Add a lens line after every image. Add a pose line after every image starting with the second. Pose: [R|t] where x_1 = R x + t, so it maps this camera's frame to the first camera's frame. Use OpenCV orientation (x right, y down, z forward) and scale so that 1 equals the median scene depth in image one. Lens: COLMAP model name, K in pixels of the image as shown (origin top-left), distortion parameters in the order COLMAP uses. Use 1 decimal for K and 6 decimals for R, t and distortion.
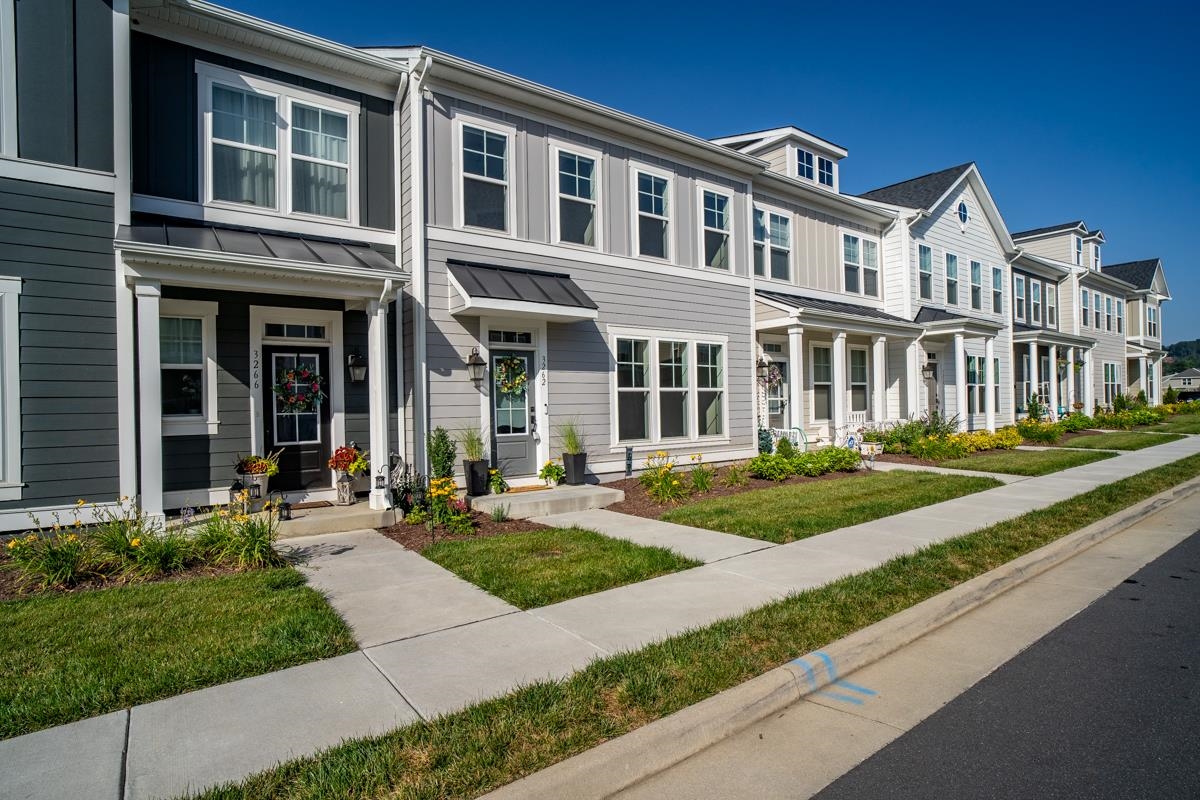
lens RADIAL K [[638.2, 0, 600.0], [0, 638.2, 400.0], [0, 0, 1]] dist [-0.082119, 0.030232]
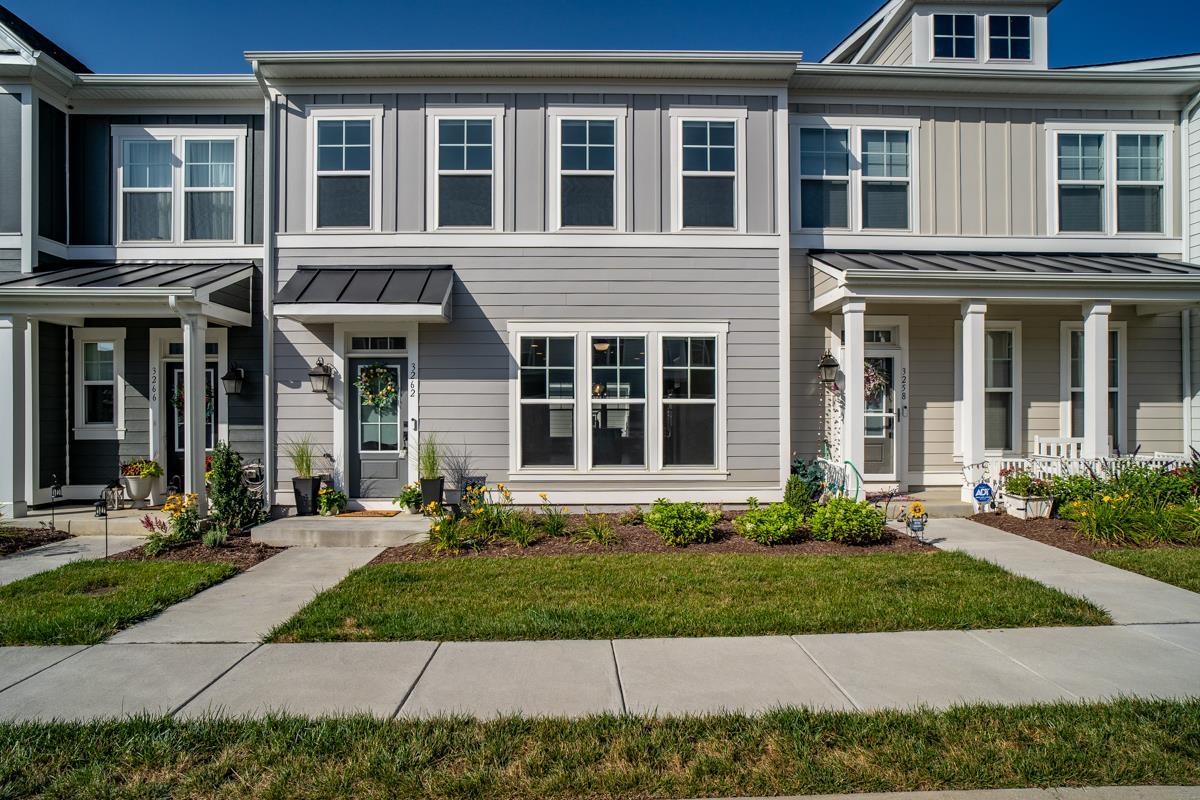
lens RADIAL K [[618.6, 0, 598.3], [0, 618.6, 411.4], [0, 0, 1]] dist [-0.051062, 0.024914]
pose [[0.804634, 0.010425, -0.593680, 0.551512], [-0.008292, 0.999946, 0.006321, -0.009444], [0.593713, -0.000164, 0.804677, 0.427093]]
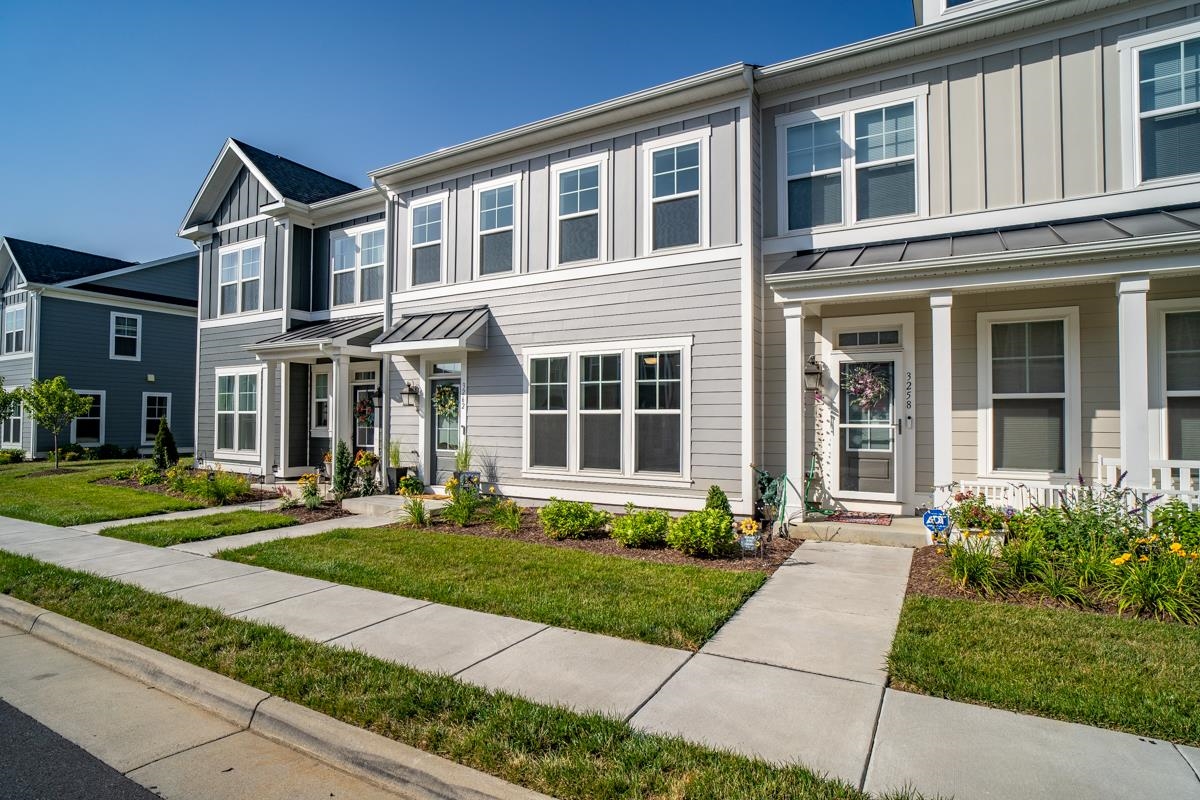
lens RADIAL K [[628.6, 0, 600.1], [0, 628.6, 403.2], [0, 0, 1]] dist [-0.054069, 0.028469]
pose [[0.381979, -0.010884, -0.924107, 0.923580], [-0.008023, 0.999854, -0.015093, -0.016347], [0.924136, 0.013180, 0.381836, 0.720162]]
